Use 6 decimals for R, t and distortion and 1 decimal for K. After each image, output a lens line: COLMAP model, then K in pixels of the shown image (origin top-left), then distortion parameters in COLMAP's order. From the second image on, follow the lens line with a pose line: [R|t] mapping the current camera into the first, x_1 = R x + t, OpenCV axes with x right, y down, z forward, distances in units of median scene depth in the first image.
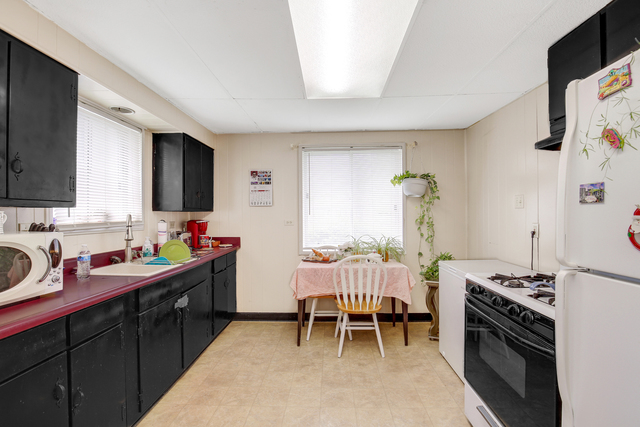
lens RADIAL K [[295.4, 0, 321.3], [0, 295.4, 215.3], [0, 0, 1]] dist [-0.027930, 0.000036]
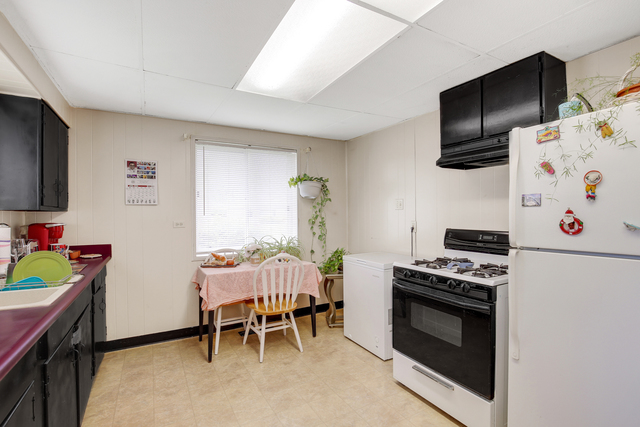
lens RADIAL K [[299.3, 0, 318.2], [0, 299.3, 214.6], [0, 0, 1]] dist [-0.025607, 0.000237]
pose [[0.856195, -0.001081, 0.516651, -0.253001], [0.003891, 0.999983, -0.004356, 0.001762], [-0.516638, 0.005740, 0.856185, 0.054682]]
